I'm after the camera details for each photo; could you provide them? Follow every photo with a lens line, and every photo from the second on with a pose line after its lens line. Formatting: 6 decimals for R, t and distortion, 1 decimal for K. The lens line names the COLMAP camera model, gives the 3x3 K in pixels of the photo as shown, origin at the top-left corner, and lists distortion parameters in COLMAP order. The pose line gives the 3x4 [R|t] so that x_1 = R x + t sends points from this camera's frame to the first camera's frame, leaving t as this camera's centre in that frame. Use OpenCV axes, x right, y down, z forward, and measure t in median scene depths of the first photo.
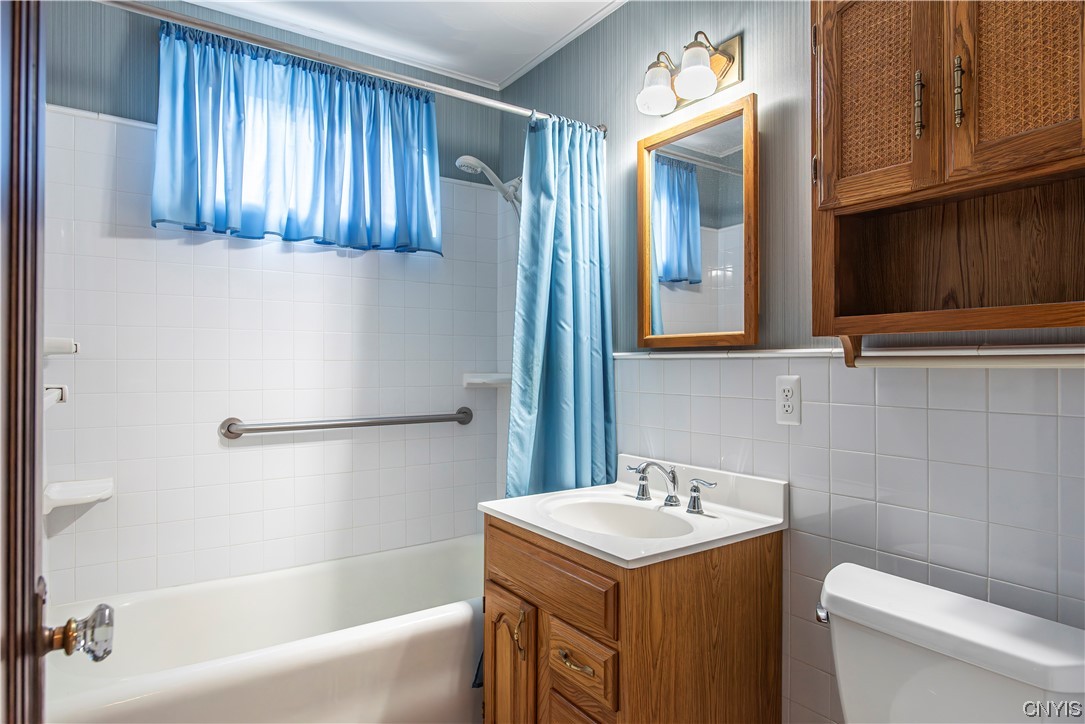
lens RADIAL K [[619.8, 0, 542.5], [0, 619.8, 362.0], [0, 0, 1]] dist [0.000719, -0.000014]
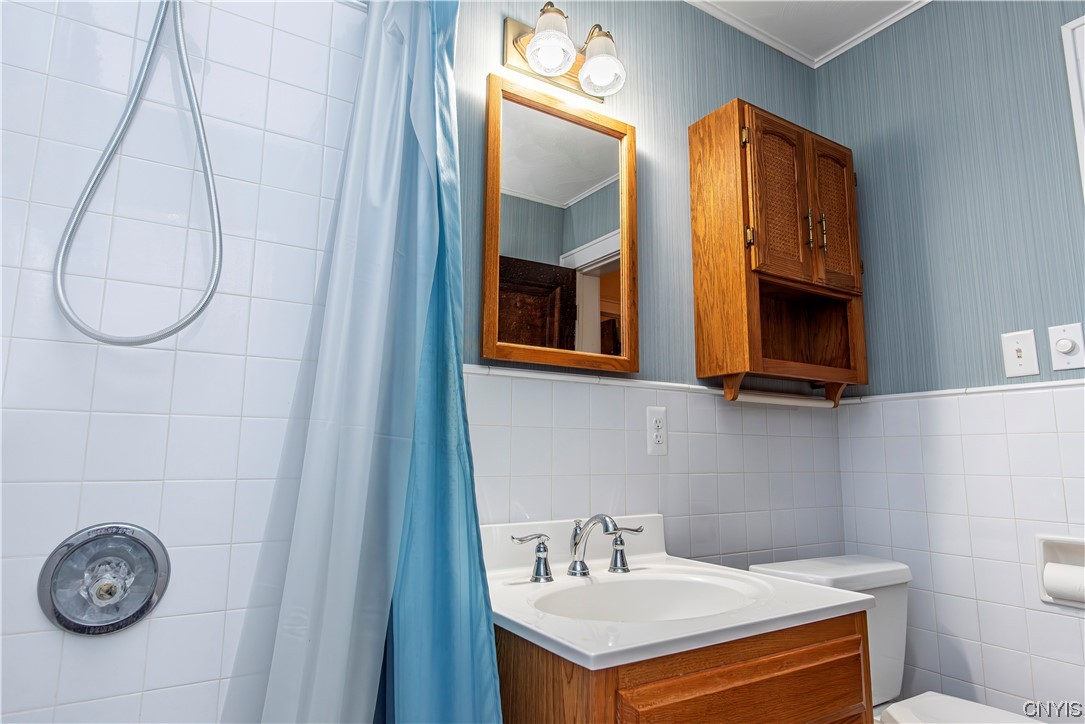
lens RADIAL K [[619.8, 0, 542.5], [0, 619.8, 362.0], [0, 0, 1]] dist [0.000719, -0.000014]
pose [[0.045389, 0.138905, 0.989265, -0.634718], [-0.012643, 0.990286, -0.138468, 0.092087], [-0.998889, -0.006223, 0.046704, 1.131766]]
